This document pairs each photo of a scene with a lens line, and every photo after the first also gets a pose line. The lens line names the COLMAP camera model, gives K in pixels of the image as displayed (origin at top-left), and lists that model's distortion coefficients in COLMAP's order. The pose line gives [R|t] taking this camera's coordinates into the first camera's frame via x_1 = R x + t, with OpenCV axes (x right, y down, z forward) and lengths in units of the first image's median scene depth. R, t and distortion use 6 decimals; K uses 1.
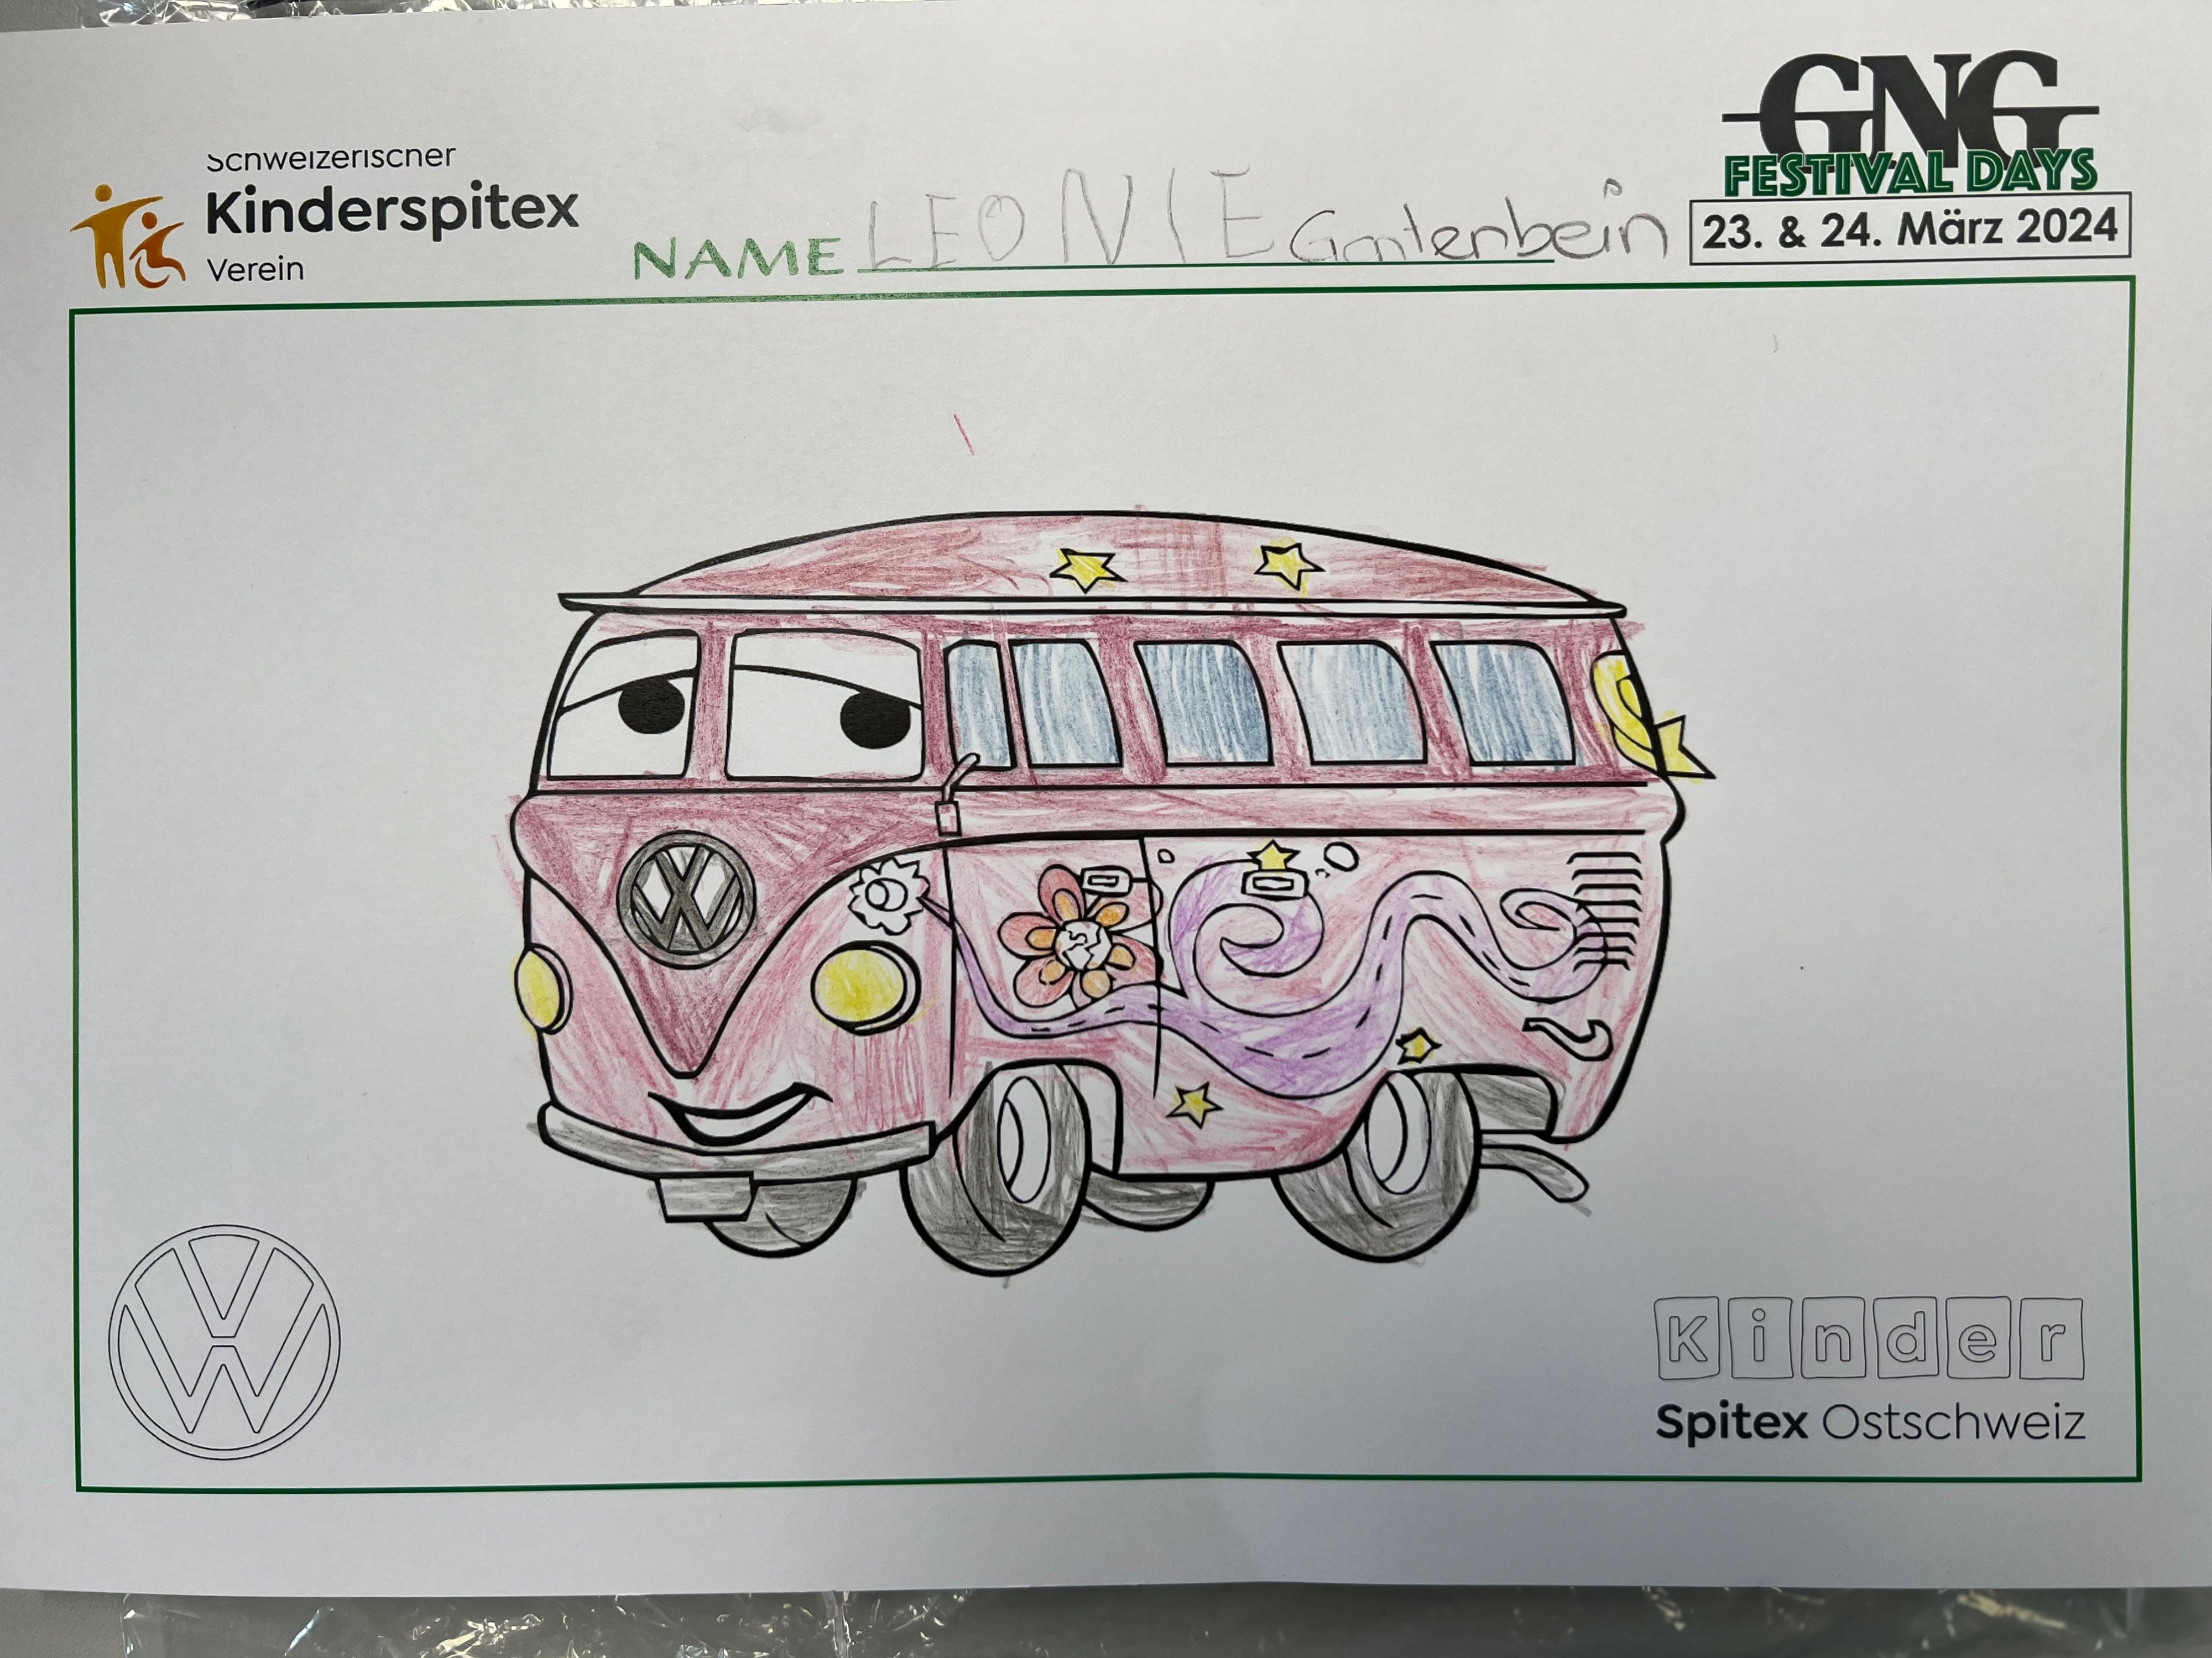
lens RADIAL K [[1710.1, 0, 1104.7], [0, 1710.1, 831.8], [0, 0, 1]] dist [0.007387, -0.004915]
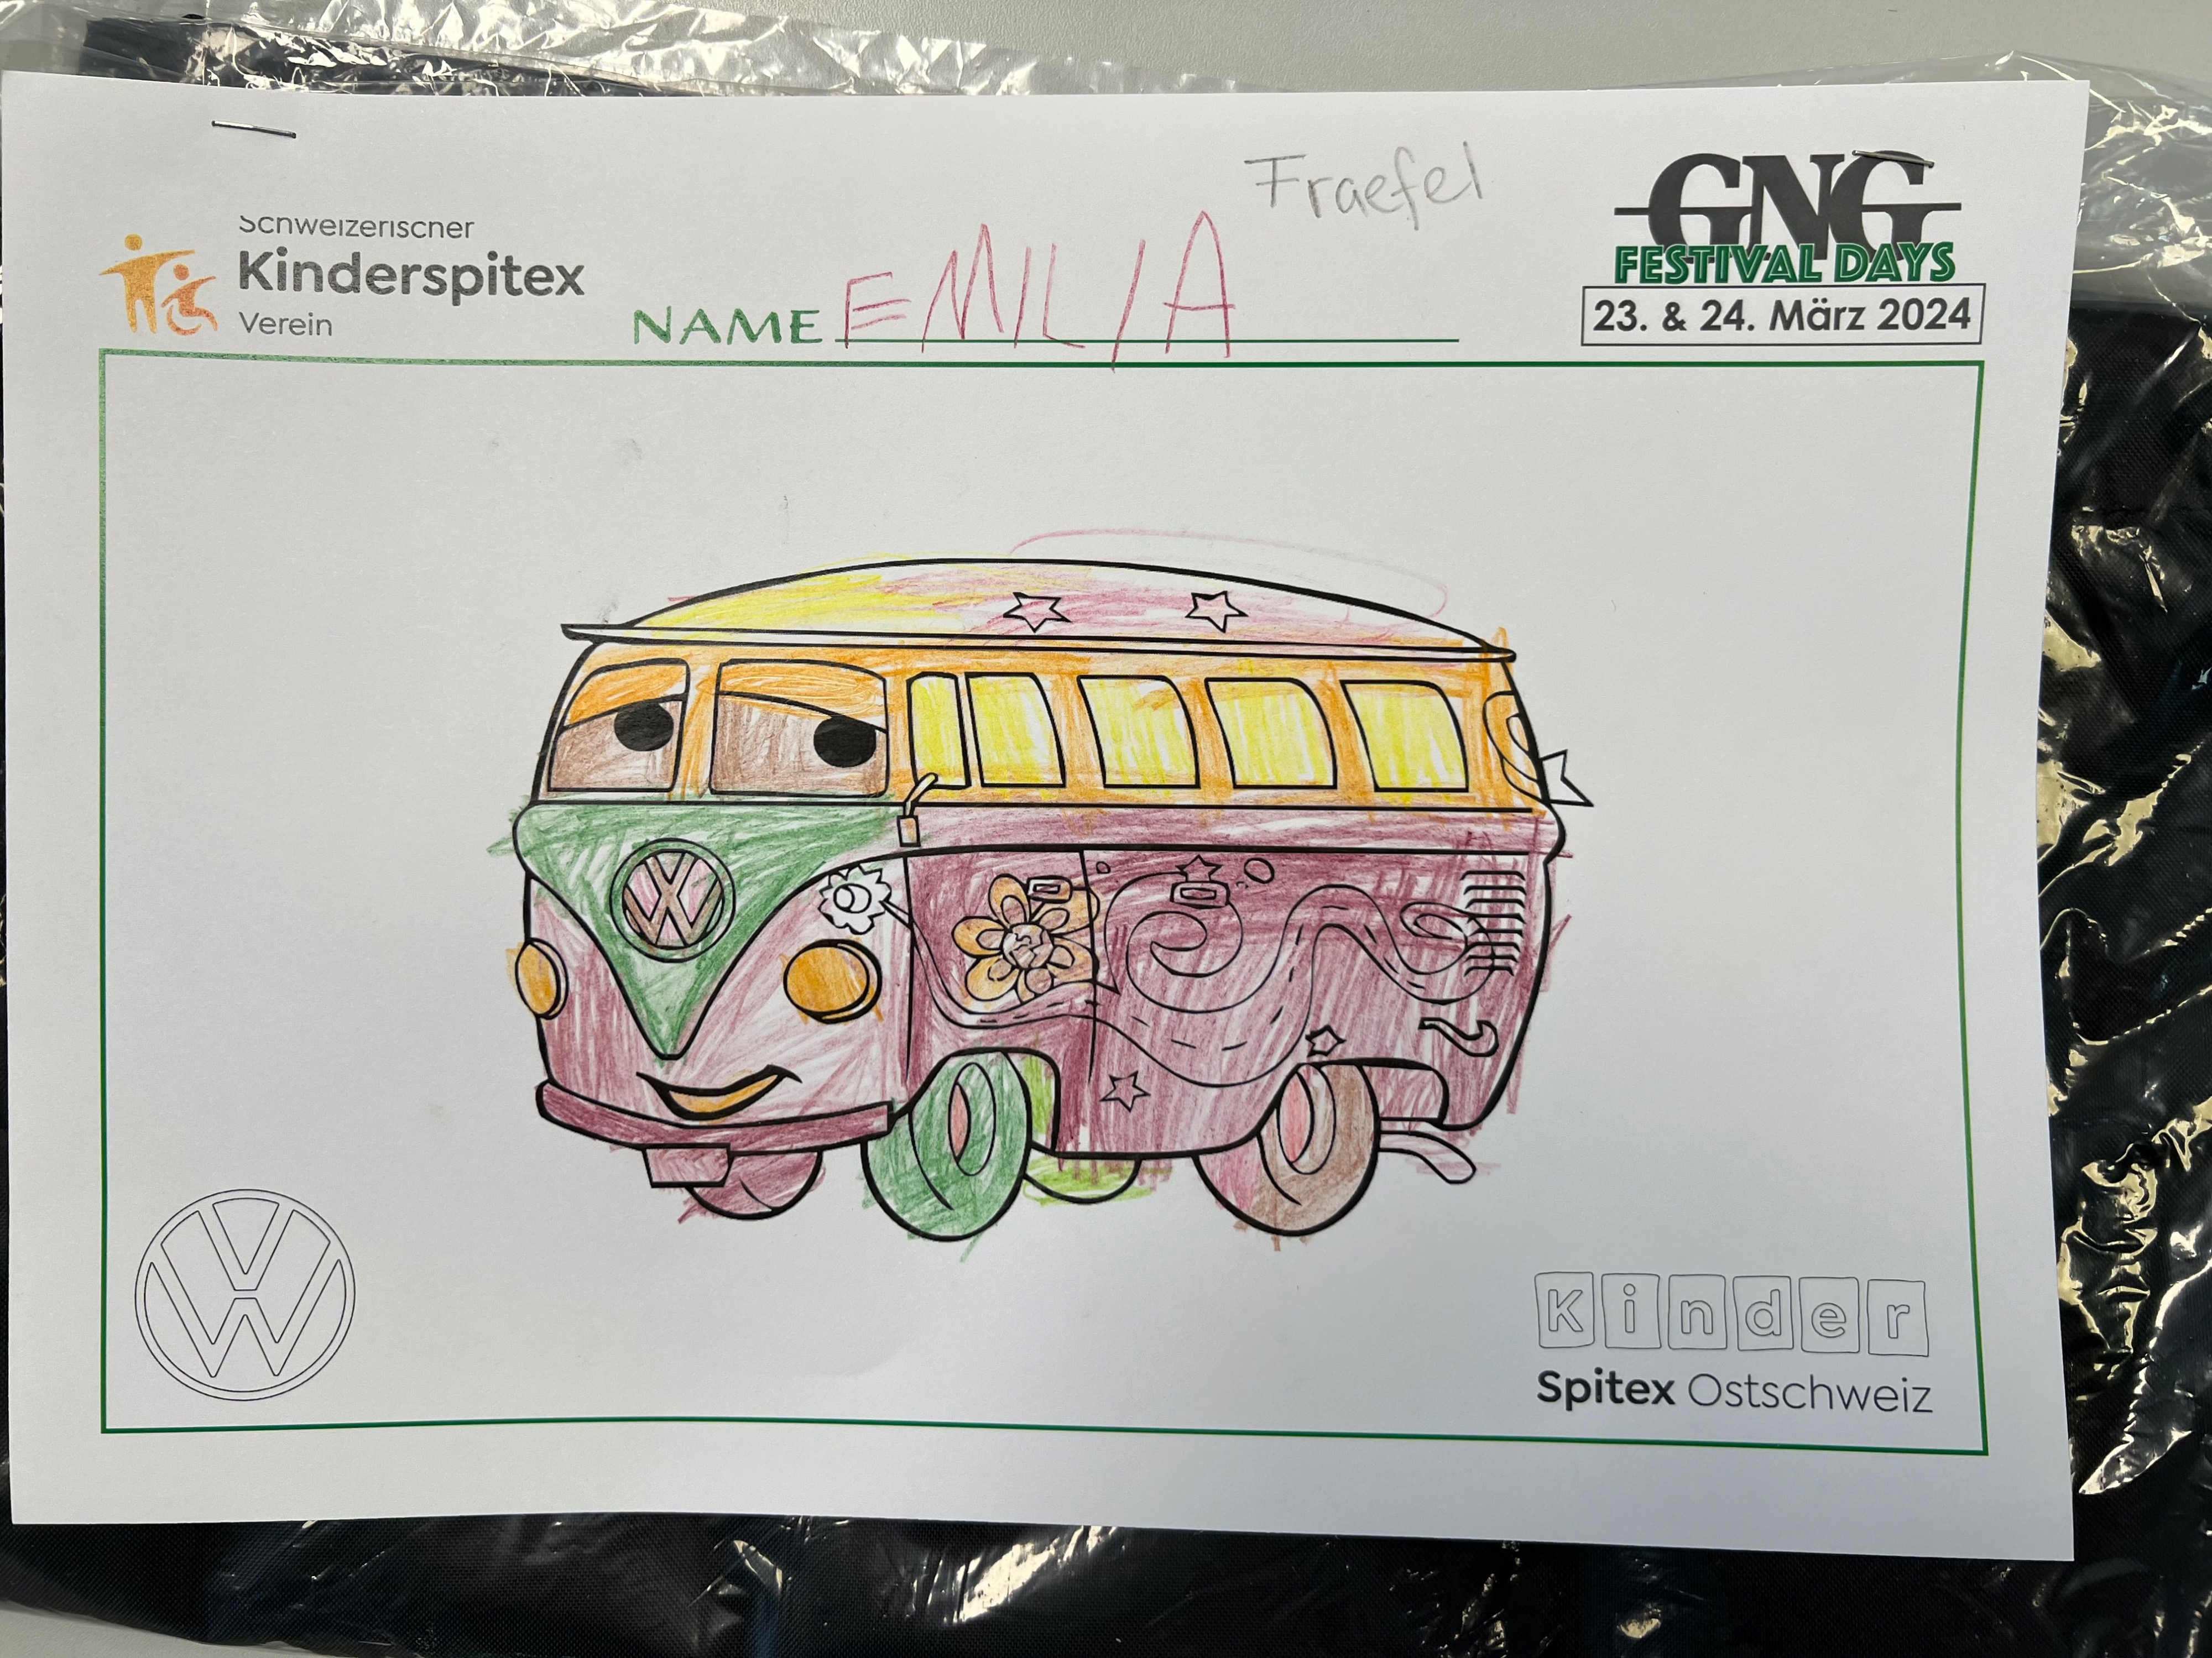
lens RADIAL K [[1720.8, 0, 1105.9], [0, 1720.8, 1036.6], [0, 0, 1]] dist [-0.007487, -0.117269]
pose [[0.999184, 0.013370, 0.038103, -0.003443], [-0.017681, 0.993191, 0.115144, -0.005762], [-0.036304, -0.115724, 0.992618, -0.129968]]
